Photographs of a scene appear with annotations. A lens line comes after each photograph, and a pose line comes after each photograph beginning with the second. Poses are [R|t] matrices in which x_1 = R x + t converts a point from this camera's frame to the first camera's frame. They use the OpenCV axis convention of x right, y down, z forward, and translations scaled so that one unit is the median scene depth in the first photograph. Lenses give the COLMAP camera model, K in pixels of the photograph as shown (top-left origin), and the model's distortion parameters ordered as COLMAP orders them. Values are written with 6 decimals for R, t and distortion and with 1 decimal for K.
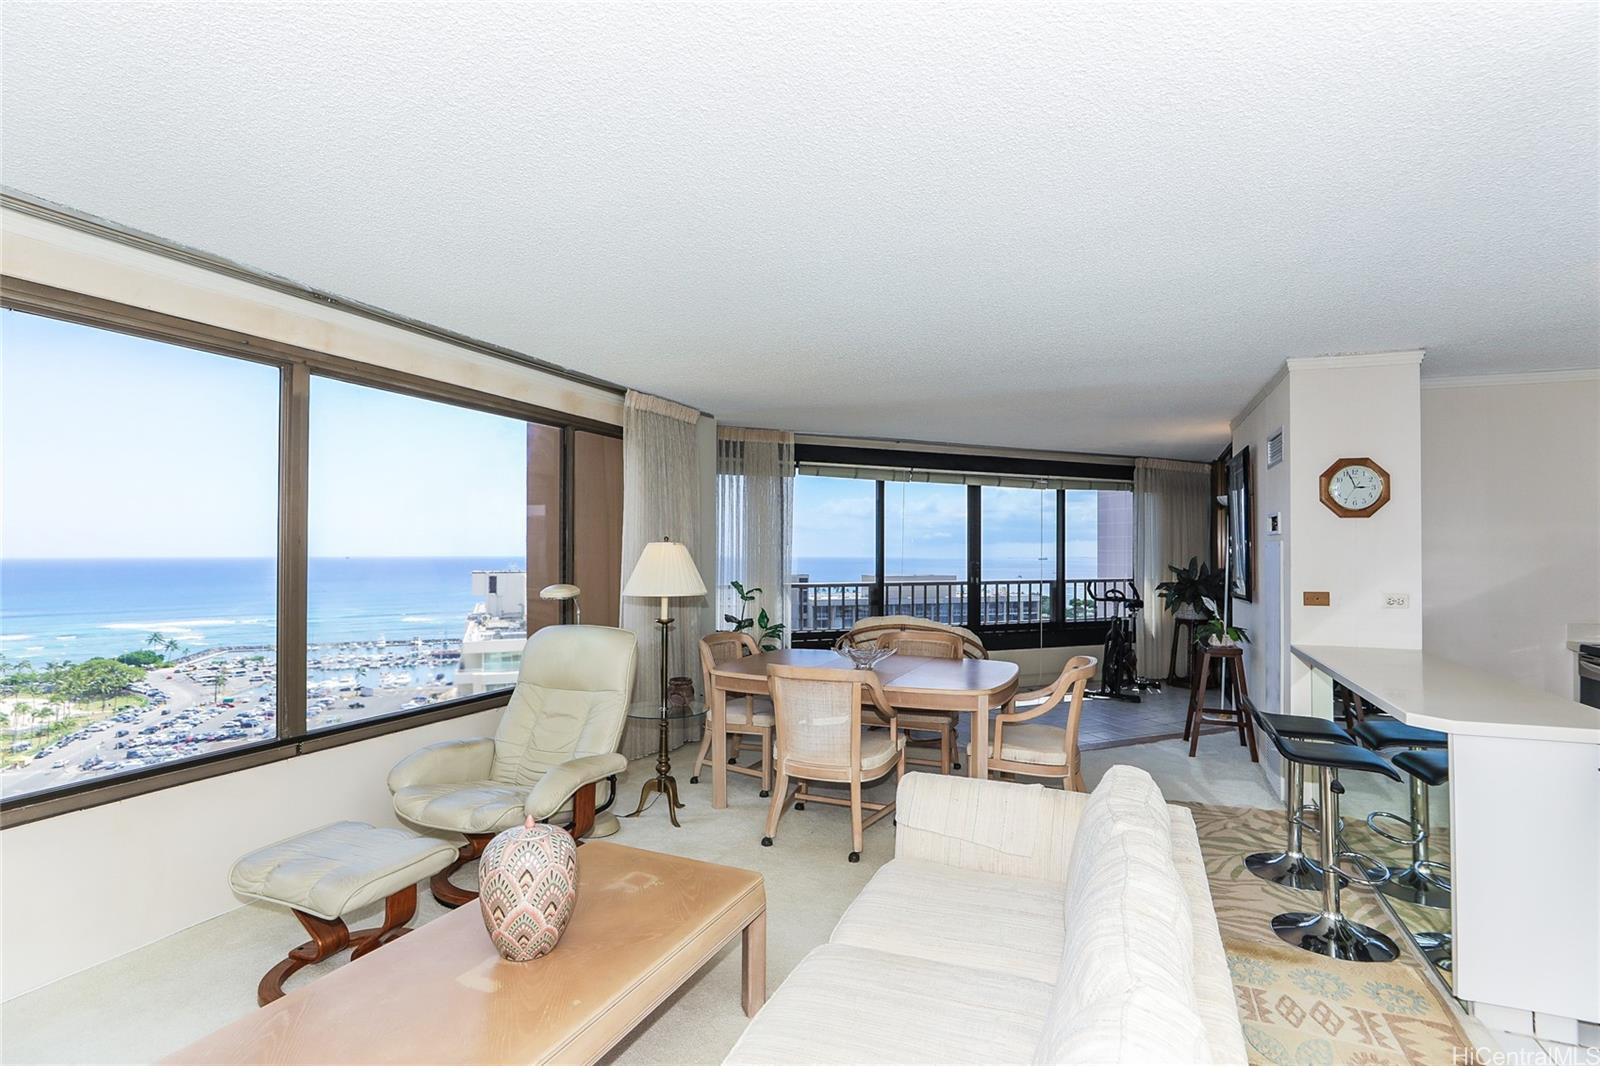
lens RADIAL K [[749.3, 0, 817.3], [0, 749.3, 541.0], [0, 0, 1]] dist [-0.022947, 0.013836]
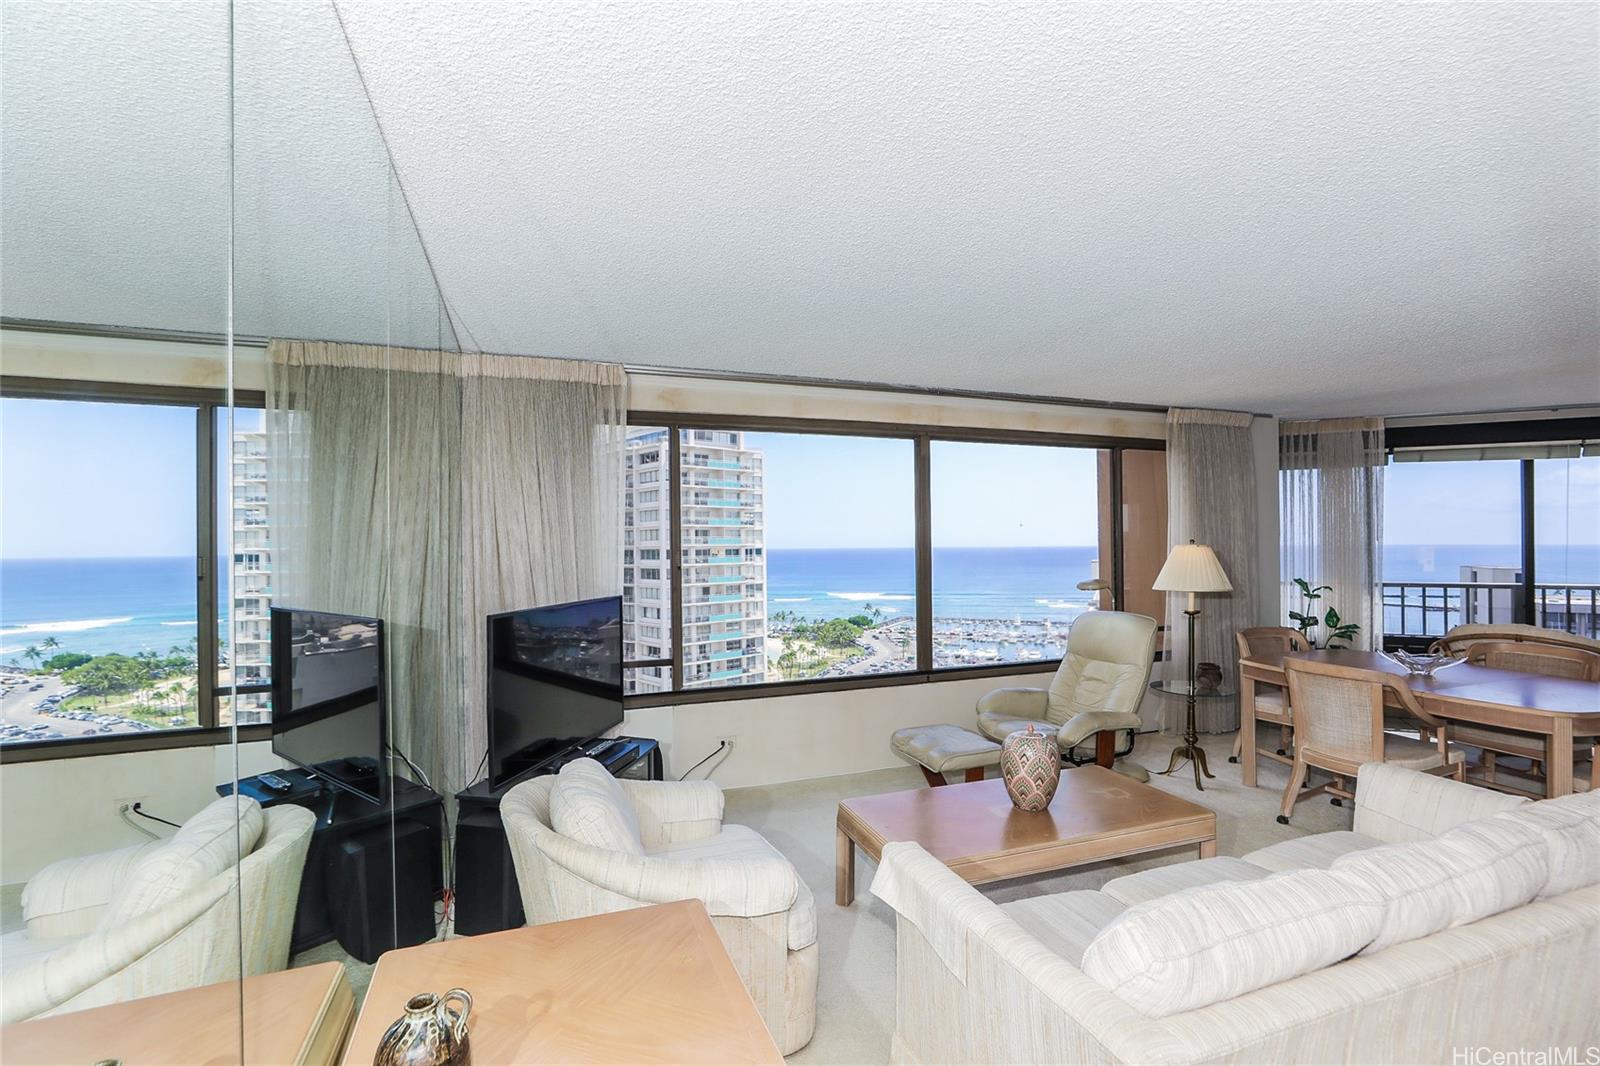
lens RADIAL K [[728.9, 0, 802.8], [0, 728.9, 538.7], [0, 0, 1]] dist [-0.025768, 0.012810]
pose [[0.685368, -0.012333, -0.728092, 0.186997], [0.020620, 0.999784, 0.002474, -0.020713], [0.727905, -0.016709, 0.685475, -0.188325]]
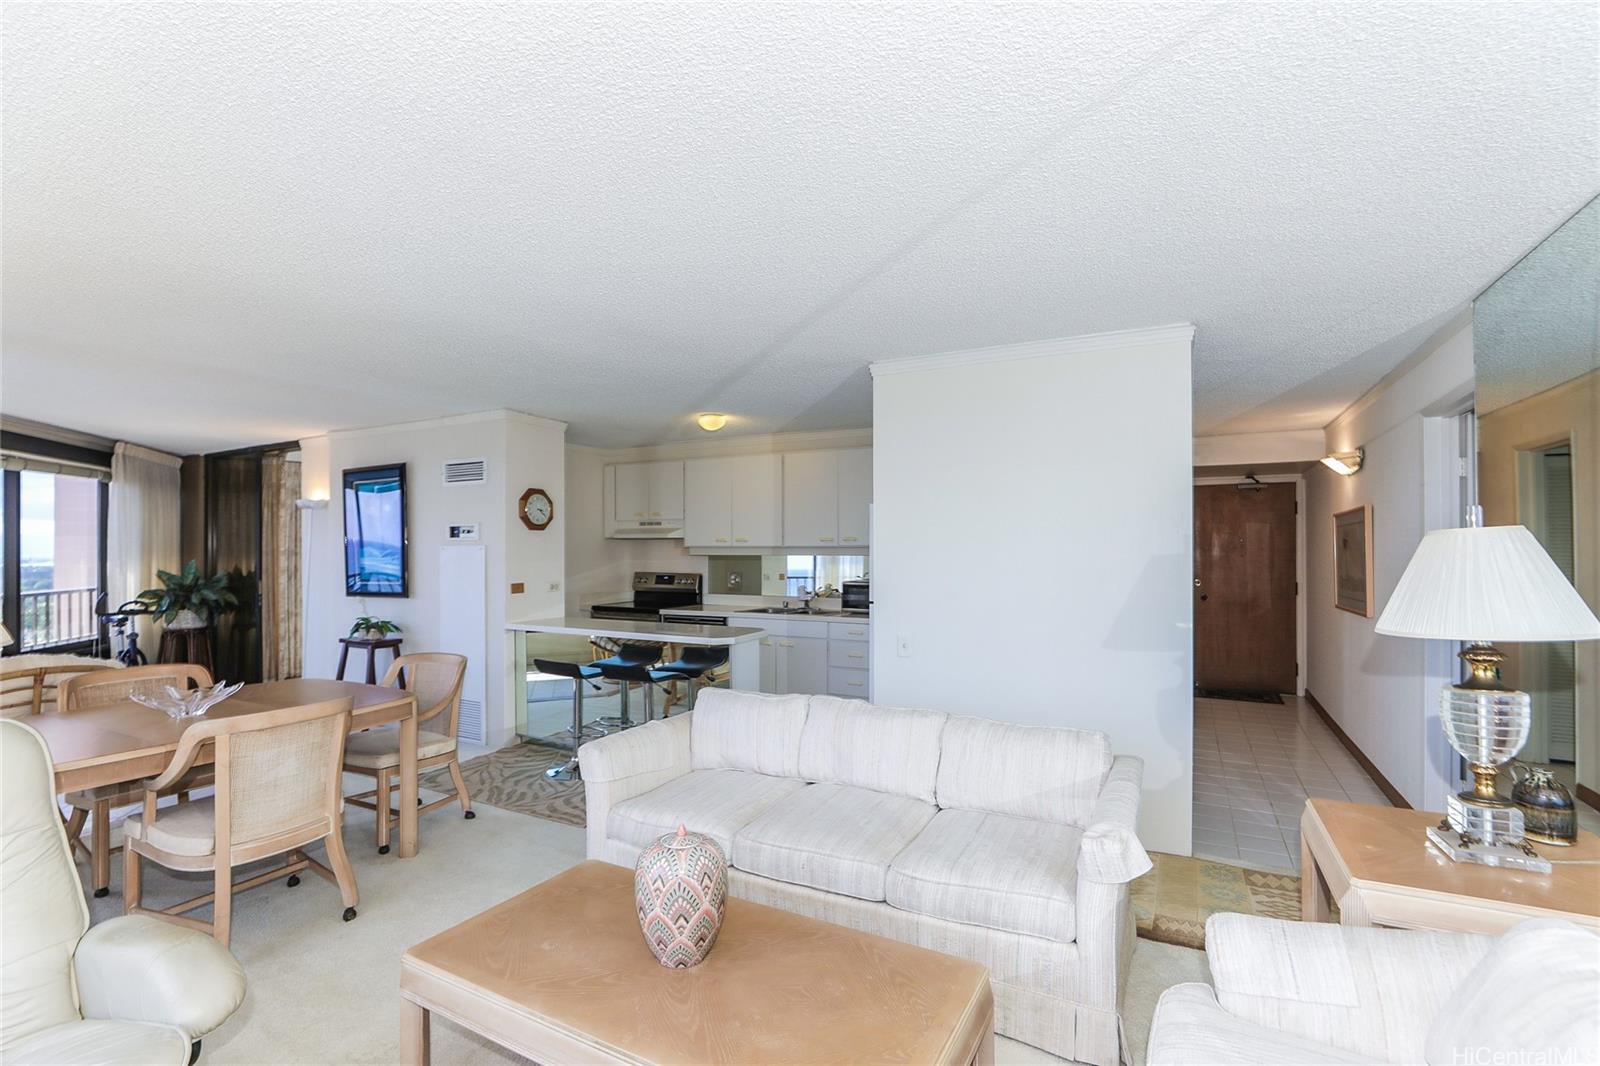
lens RADIAL K [[728.9, 0, 802.8], [0, 728.9, 538.7], [0, 0, 1]] dist [-0.025768, 0.012810]
pose [[0.112960, 0.006134, 0.993581, -0.563810], [-0.008294, 0.999952, -0.005230, -0.010908], [-0.993565, -0.007650, 0.113005, 0.297326]]
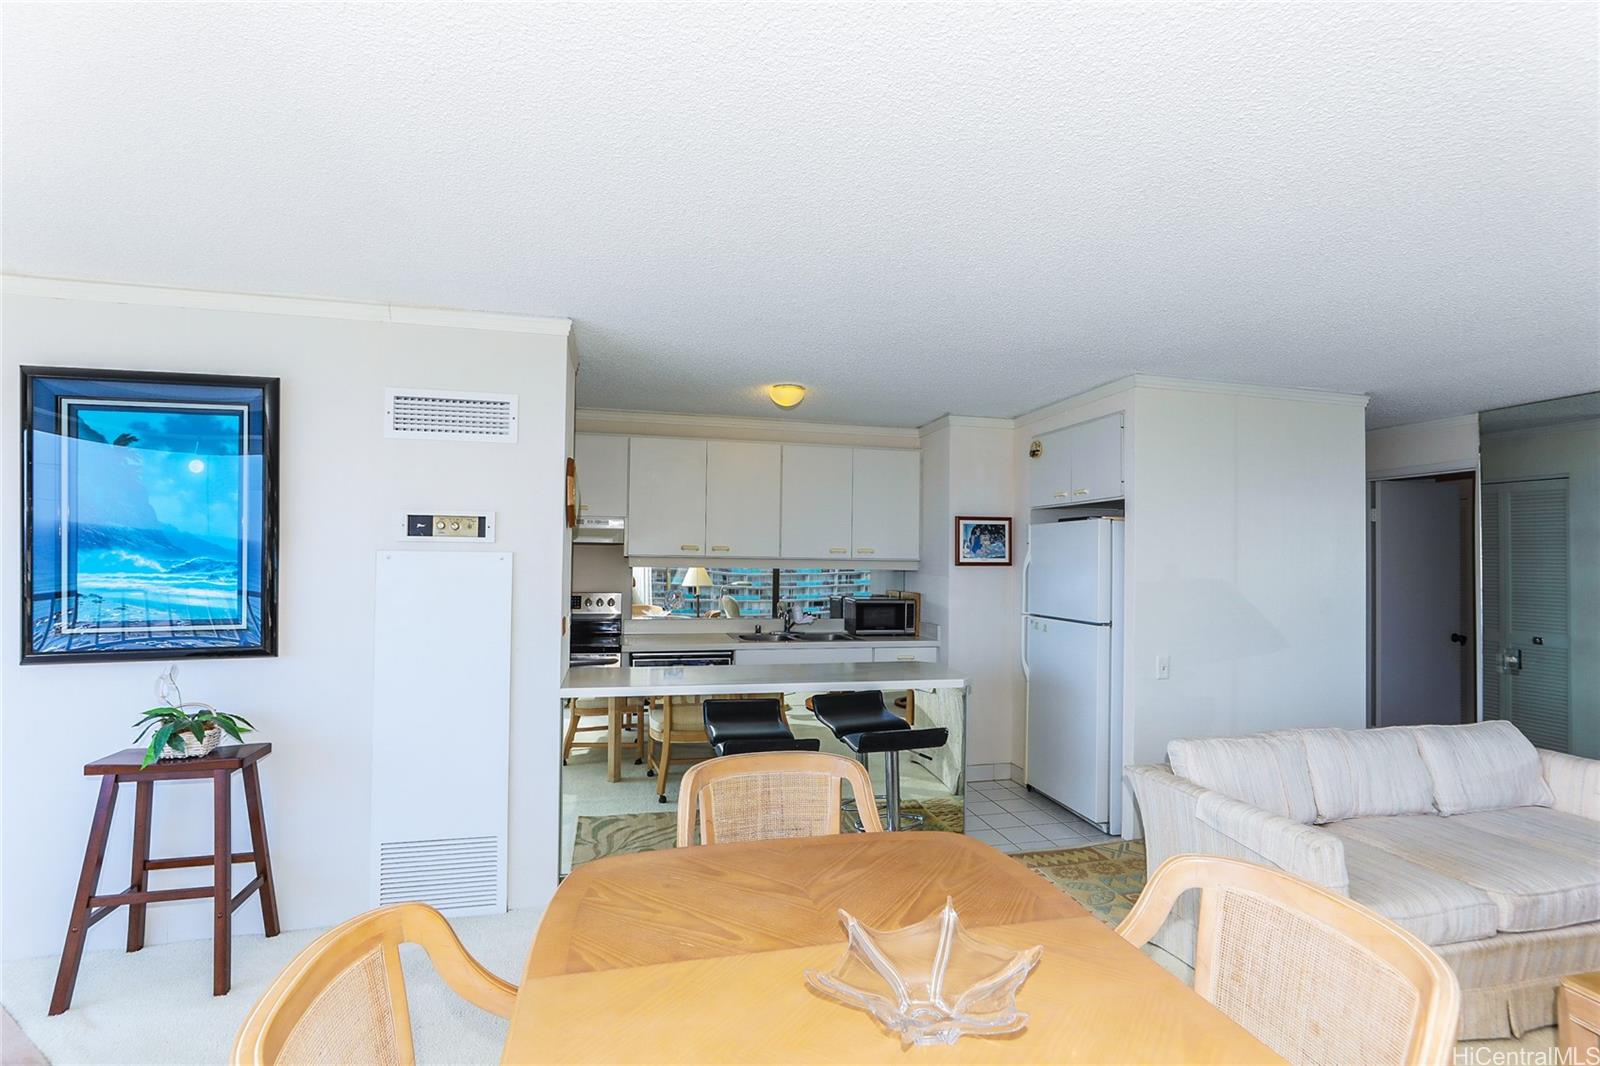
lens RADIAL K [[728.9, 0, 802.8], [0, 728.9, 538.7], [0, 0, 1]] dist [-0.025768, 0.012810]
pose [[-0.575908, 0.009832, 0.817455, -0.119487], [-0.025252, 0.999237, -0.029809, -0.000640], [-0.817124, -0.037810, -0.575220, 1.158569]]
